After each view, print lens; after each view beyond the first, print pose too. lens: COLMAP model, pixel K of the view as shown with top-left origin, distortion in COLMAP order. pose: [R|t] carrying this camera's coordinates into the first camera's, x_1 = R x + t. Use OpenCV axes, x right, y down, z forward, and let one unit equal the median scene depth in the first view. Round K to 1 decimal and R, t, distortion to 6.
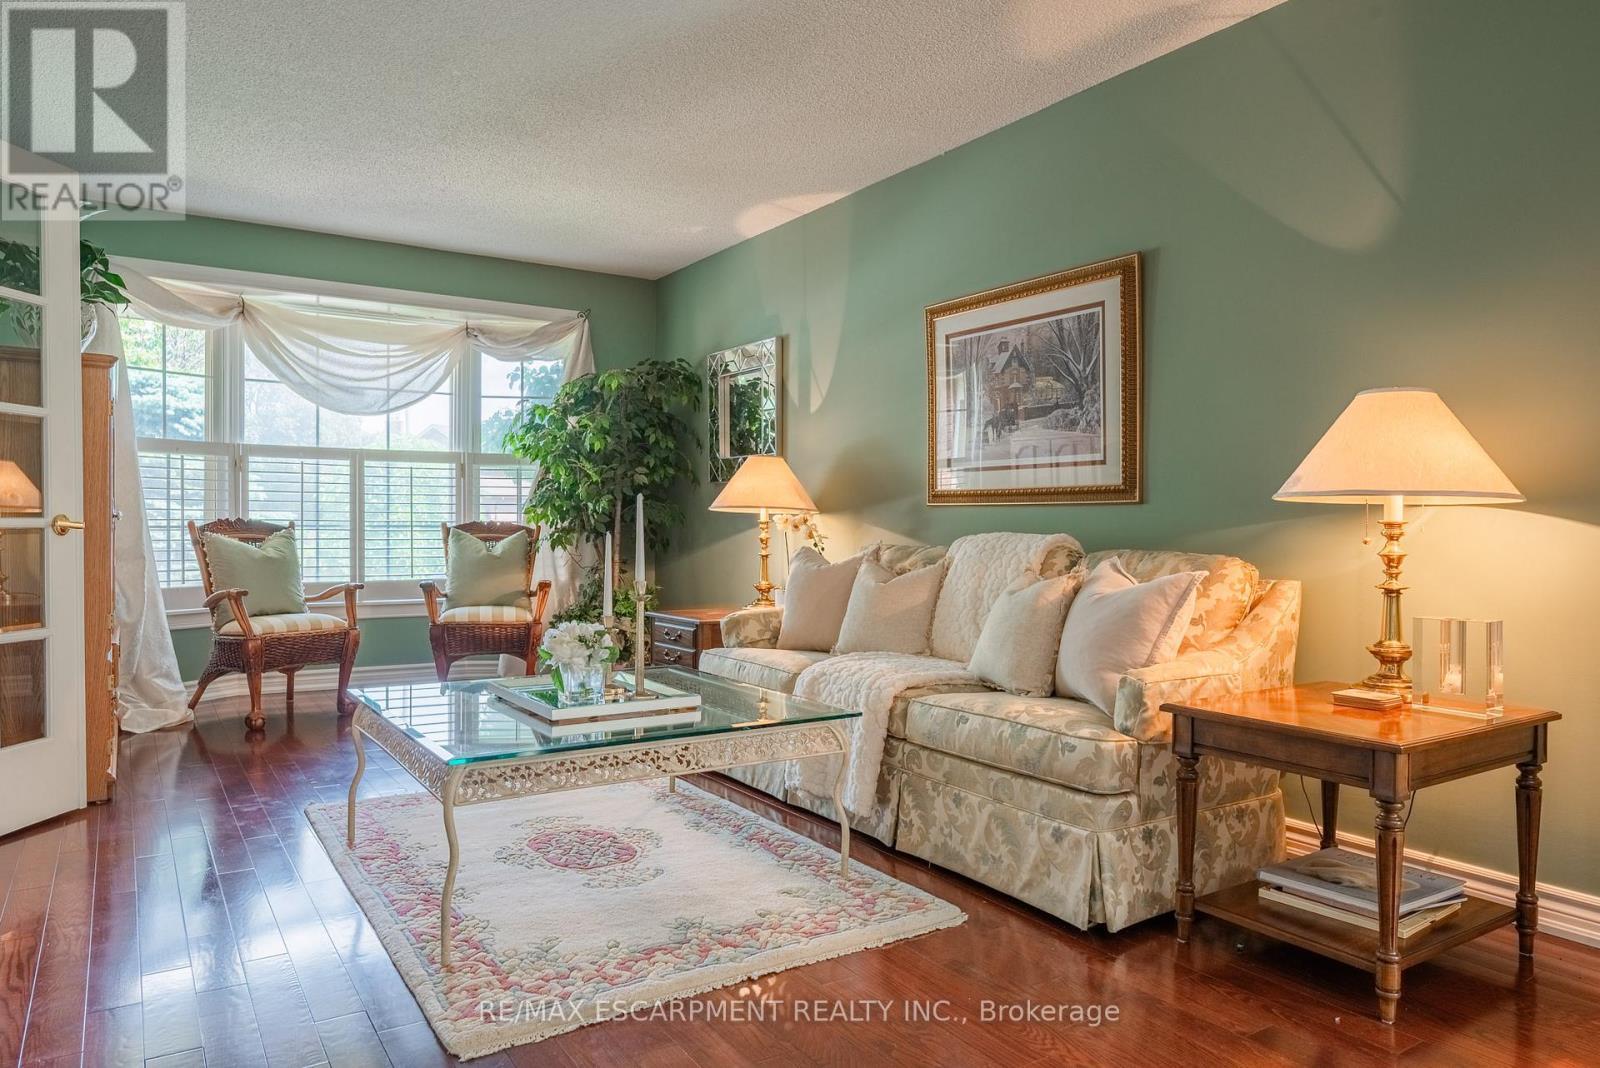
lens RADIAL K [[1039.5, 0, 811.4], [0, 1039.5, 530.7], [0, 0, 1]] dist [0.007030, 0.003381]
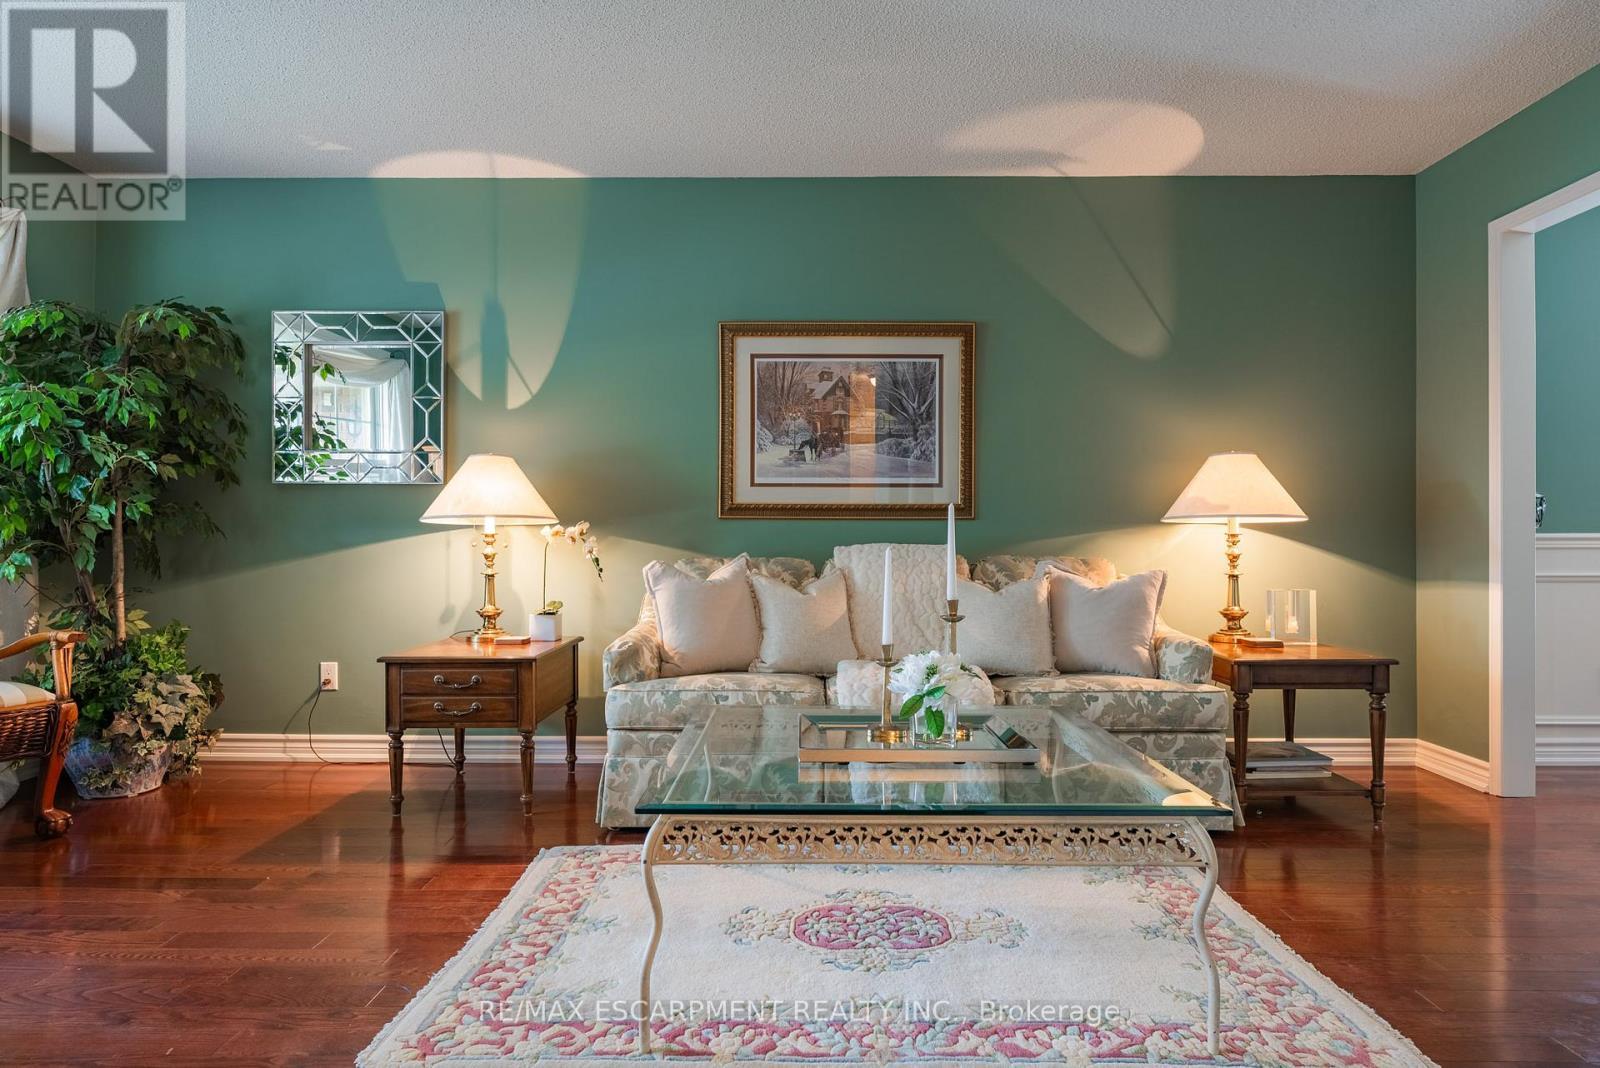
lens RADIAL K [[918.4, 0, 806.0], [0, 918.4, 534.9], [0, 0, 1]] dist [-0.006561, 0.000550]
pose [[0.564737, 0.000687, 0.825271, -0.704078], [0.007920, 0.999949, -0.006252, -0.001976], [-0.825233, 0.010067, 0.564703, 0.519528]]
